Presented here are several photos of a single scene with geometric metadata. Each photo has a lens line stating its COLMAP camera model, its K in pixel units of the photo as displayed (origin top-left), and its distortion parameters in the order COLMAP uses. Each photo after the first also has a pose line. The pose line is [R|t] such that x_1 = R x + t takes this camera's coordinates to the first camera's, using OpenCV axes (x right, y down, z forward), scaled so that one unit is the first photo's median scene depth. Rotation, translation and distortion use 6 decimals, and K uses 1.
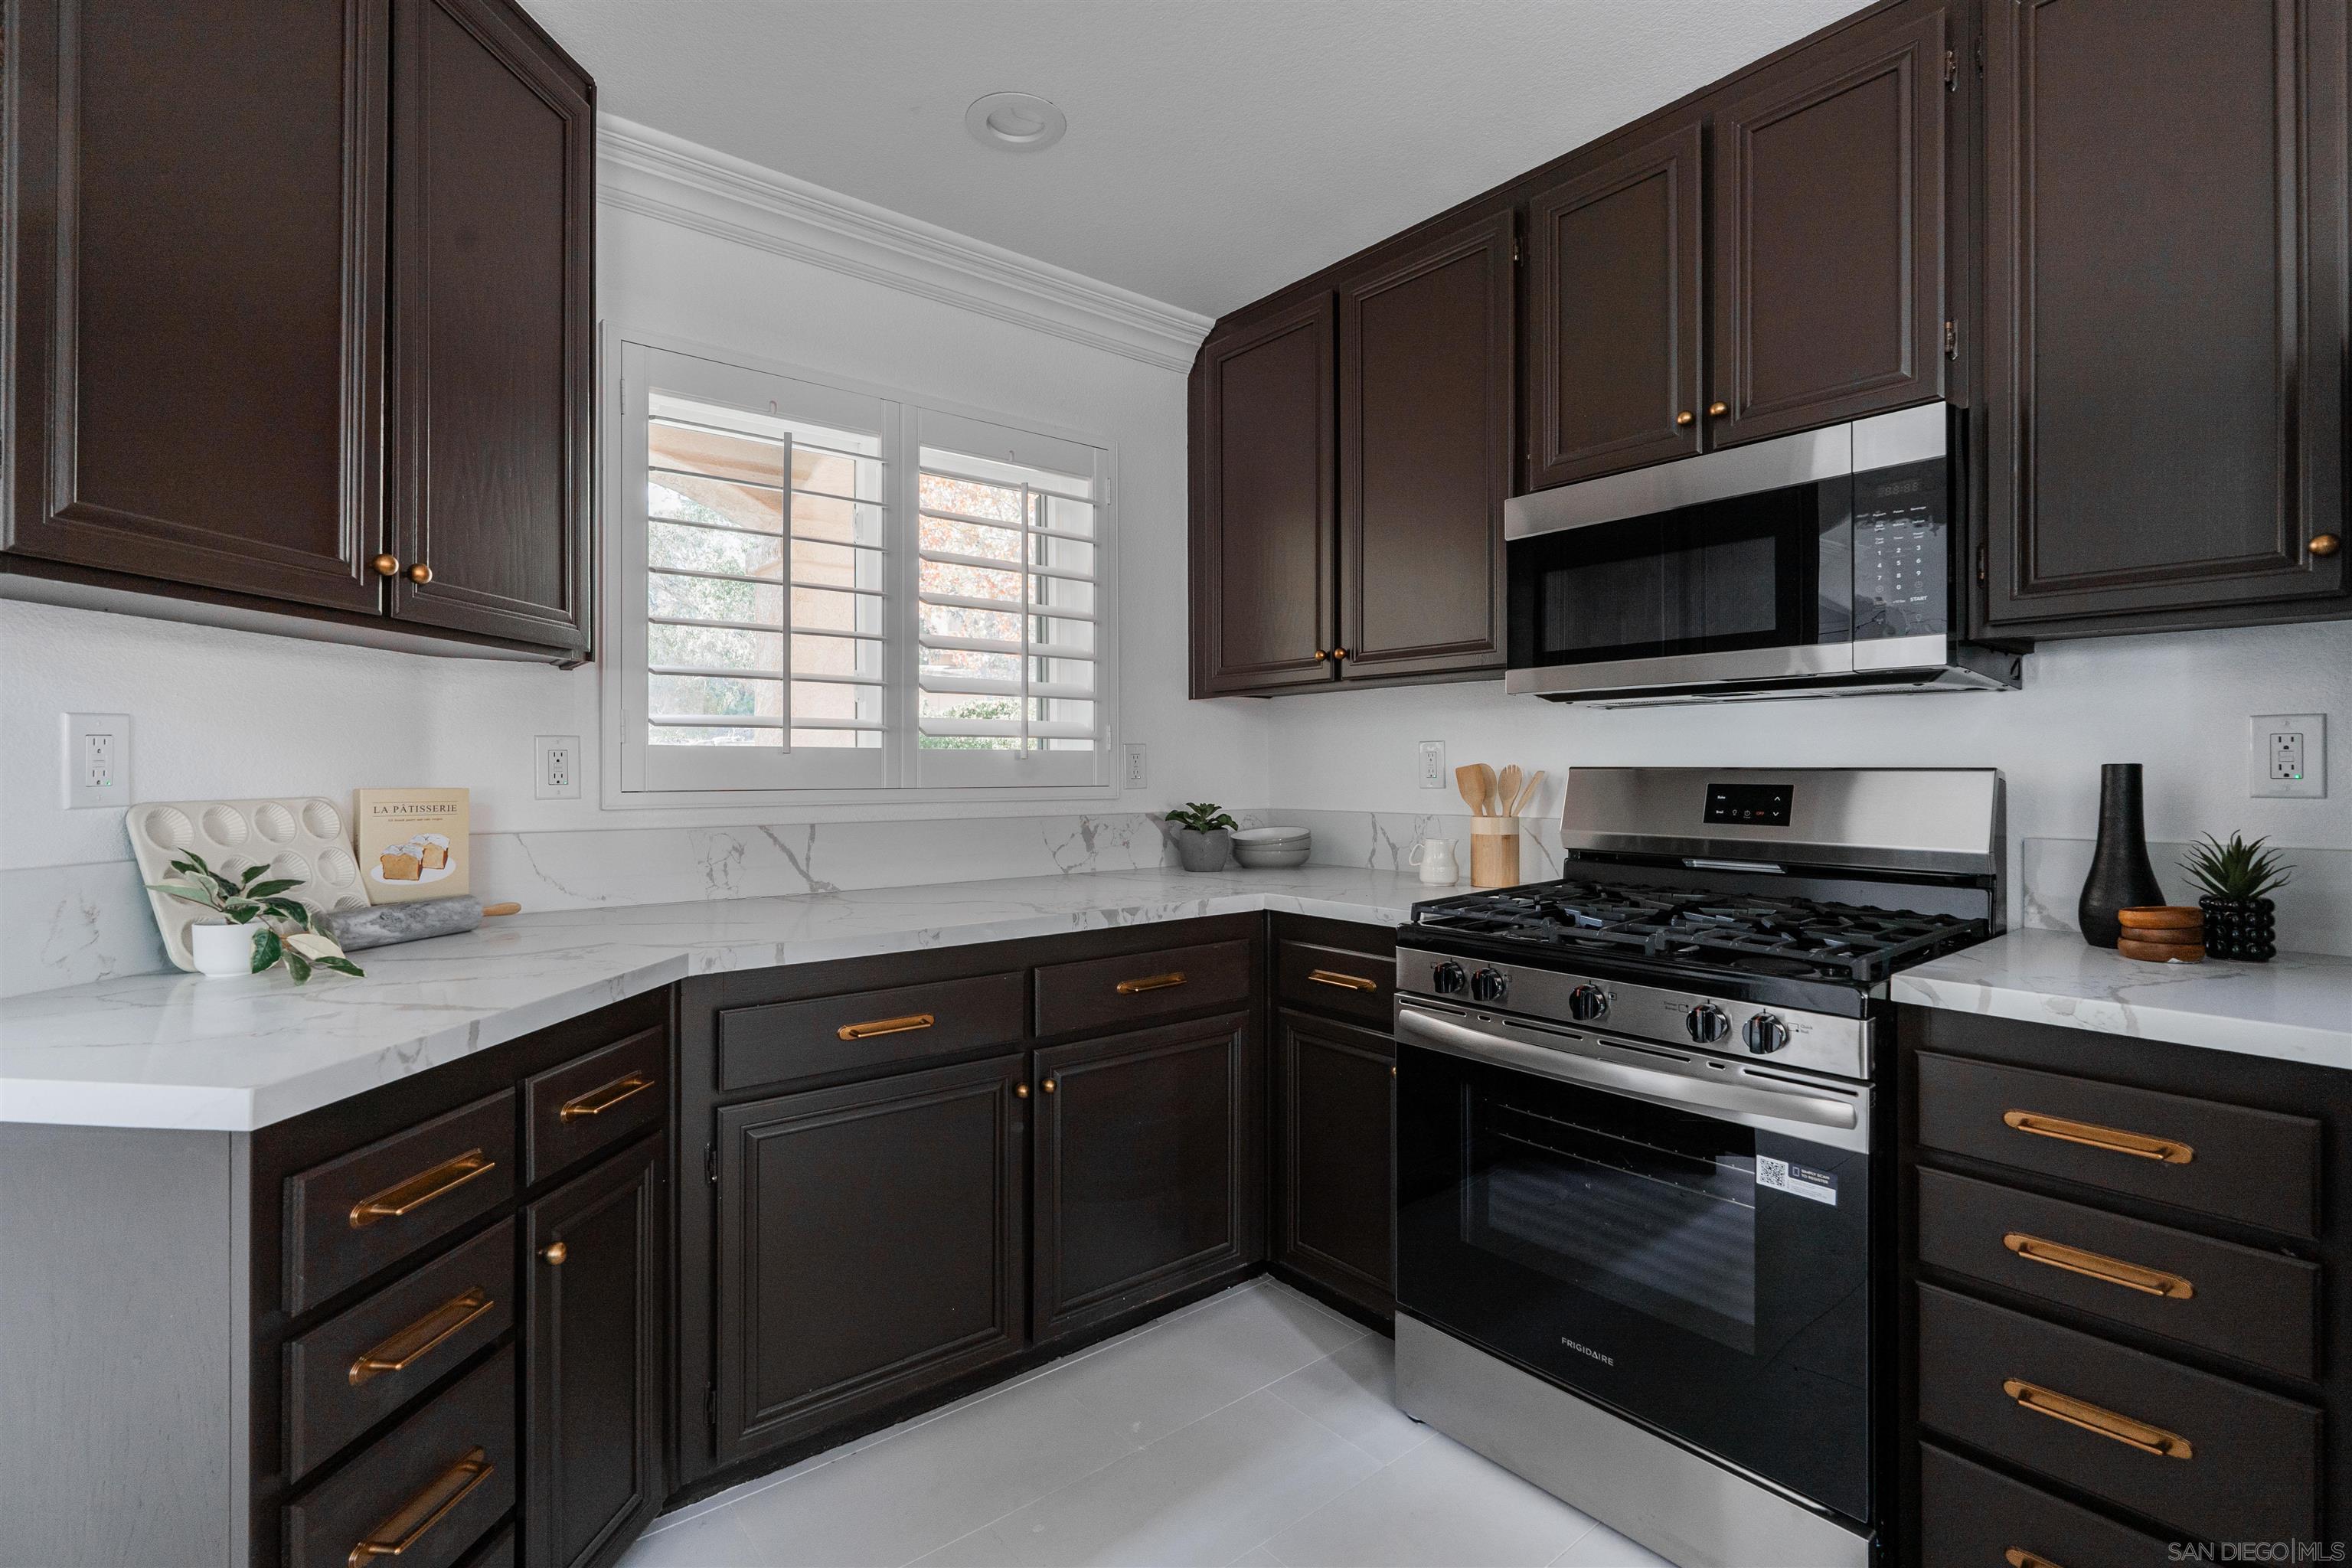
lens RADIAL K [[1085.4, 0, 1163.5], [0, 1085.4, 765.1], [0, 0, 1]] dist [-0.009429, 0.004368]
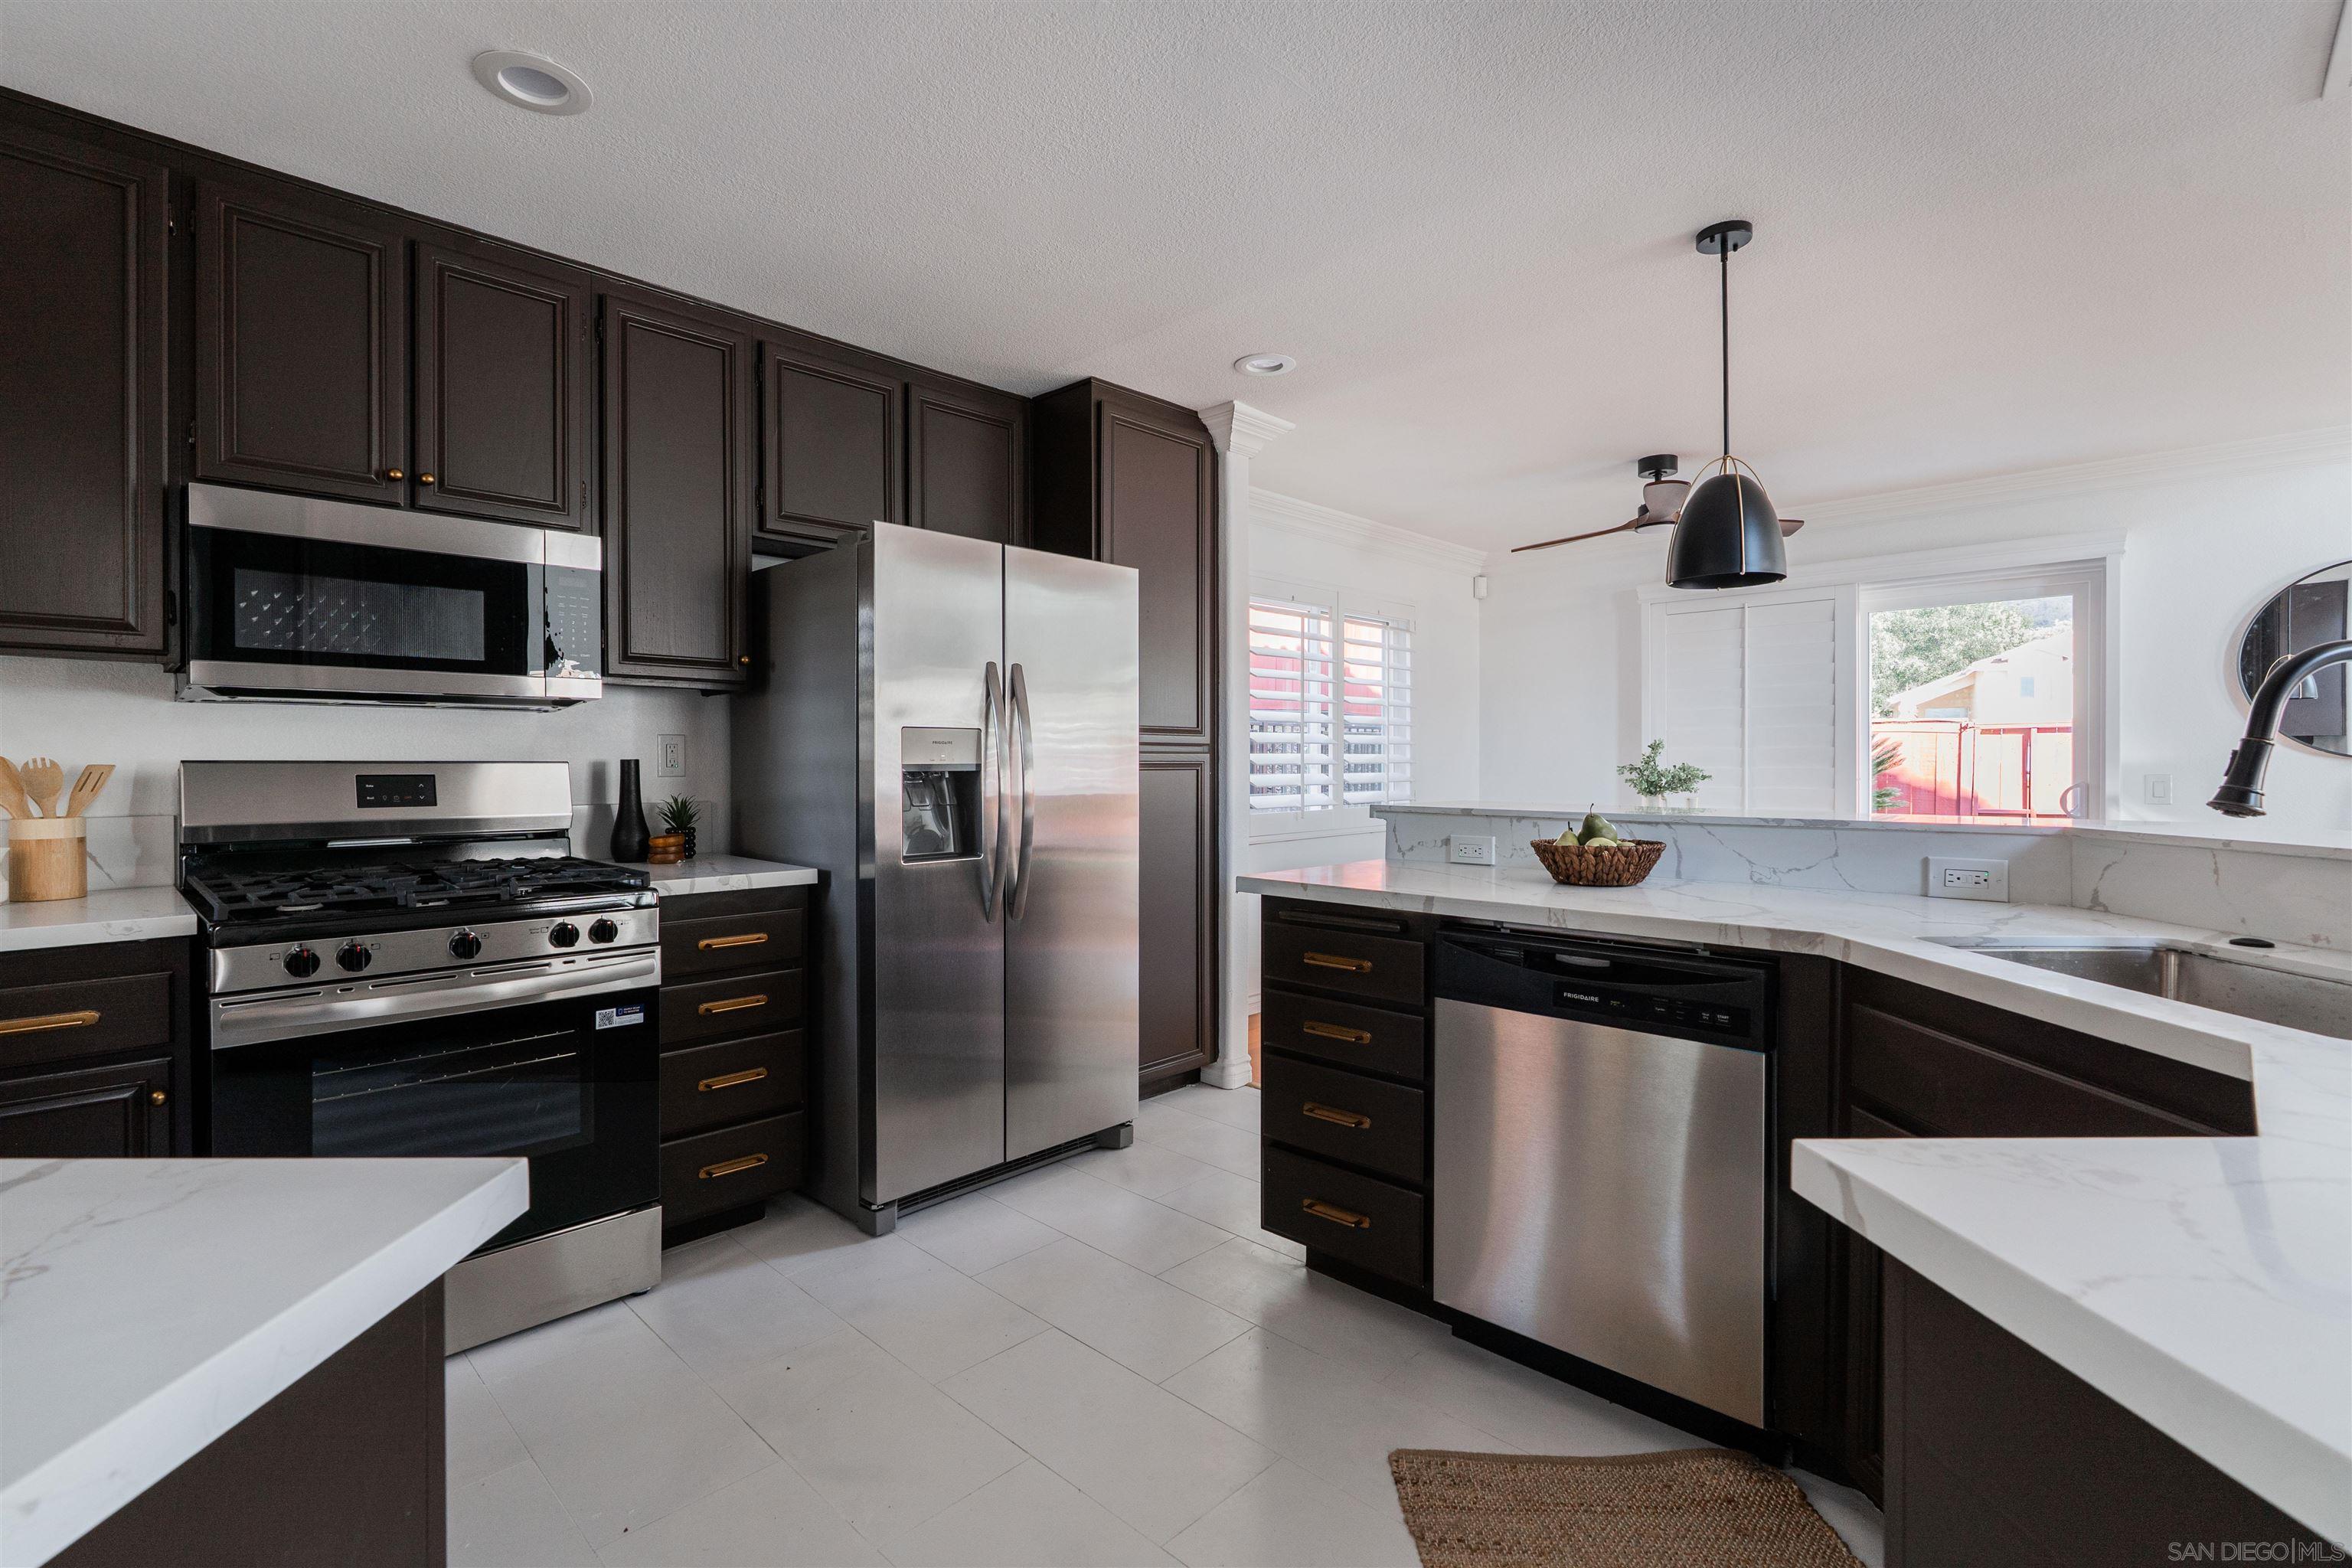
lens RADIAL K [[1085.4, 0, 1142.1], [0, 1085.4, 772.0], [0, 0, 1]] dist [-0.009429, 0.004368]
pose [[-0.104908, -0.011320, 0.994417, -0.758171], [-0.004475, 0.999930, 0.010911, -0.002362], [-0.994472, -0.003305, -0.104951, 0.271609]]
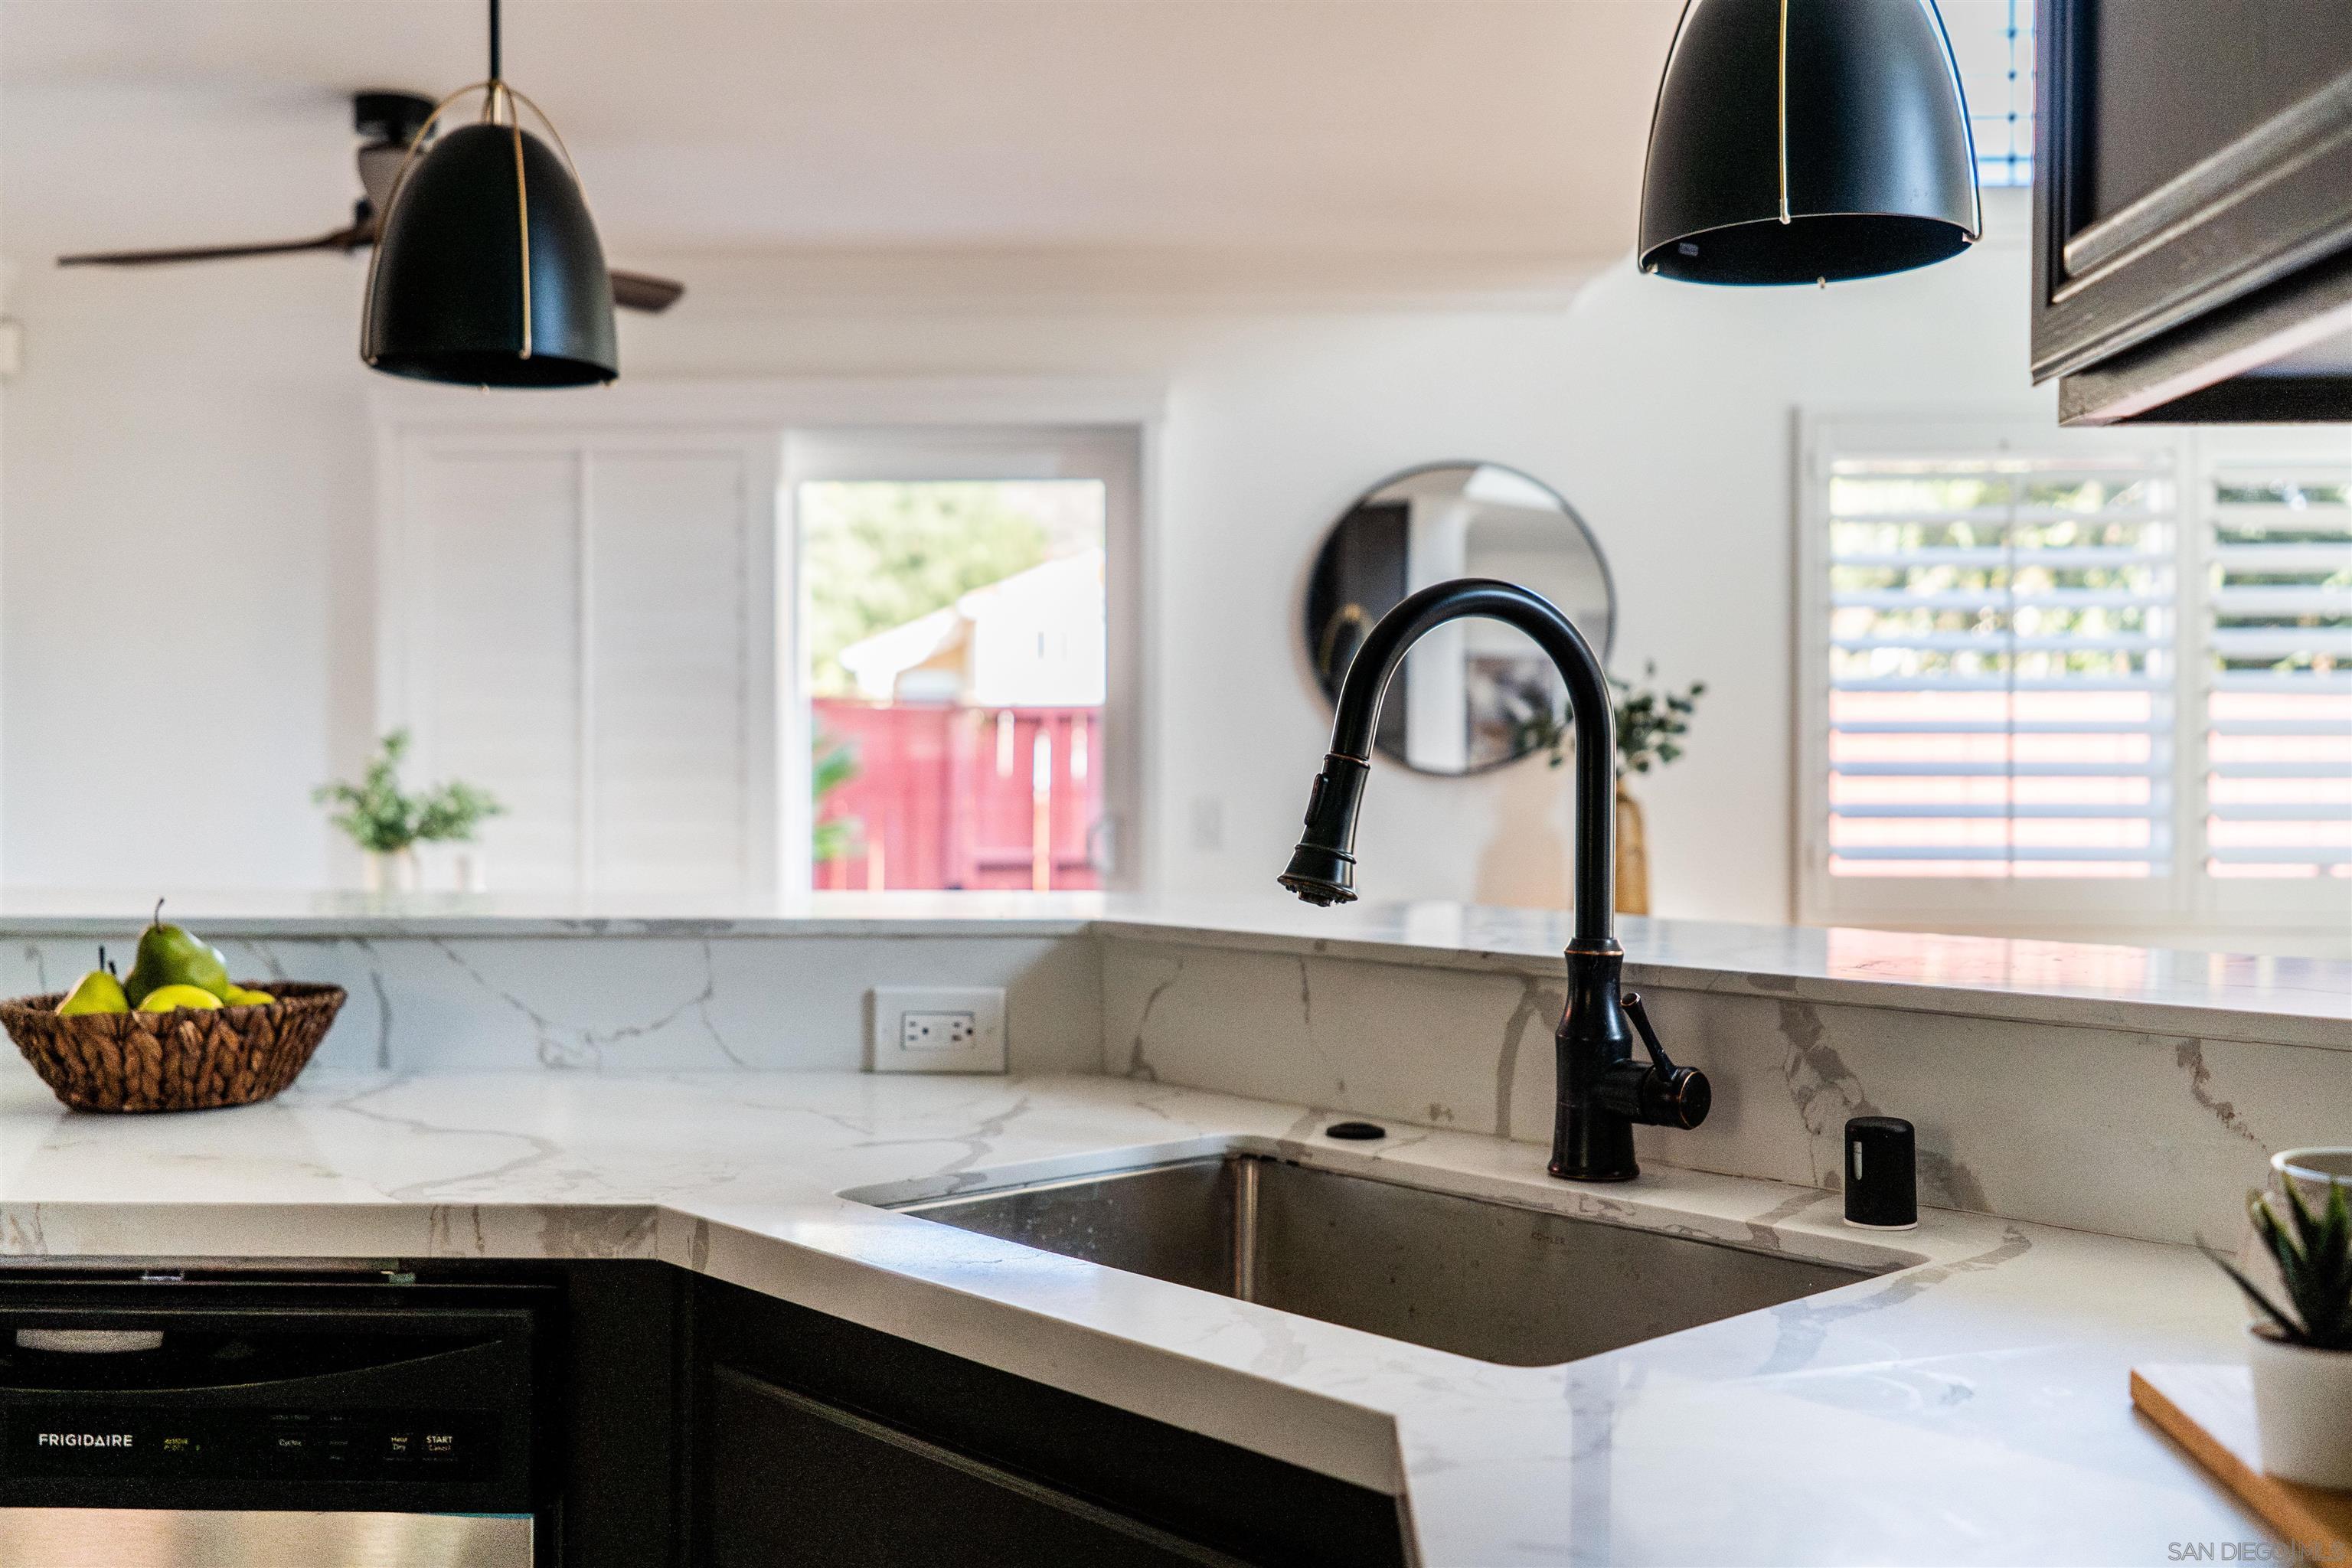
lens RADIAL K [[2305.2, 0, 1170.9], [0, 2305.2, 782.5], [0, 0, 1]] dist [0.023405, 0.000000]
pose [[-0.749156, -0.009154, 0.662330, -0.633654], [-0.007664, 0.999957, 0.005152, -0.012519], [-0.662349, -0.001217, -0.749194, 0.141118]]
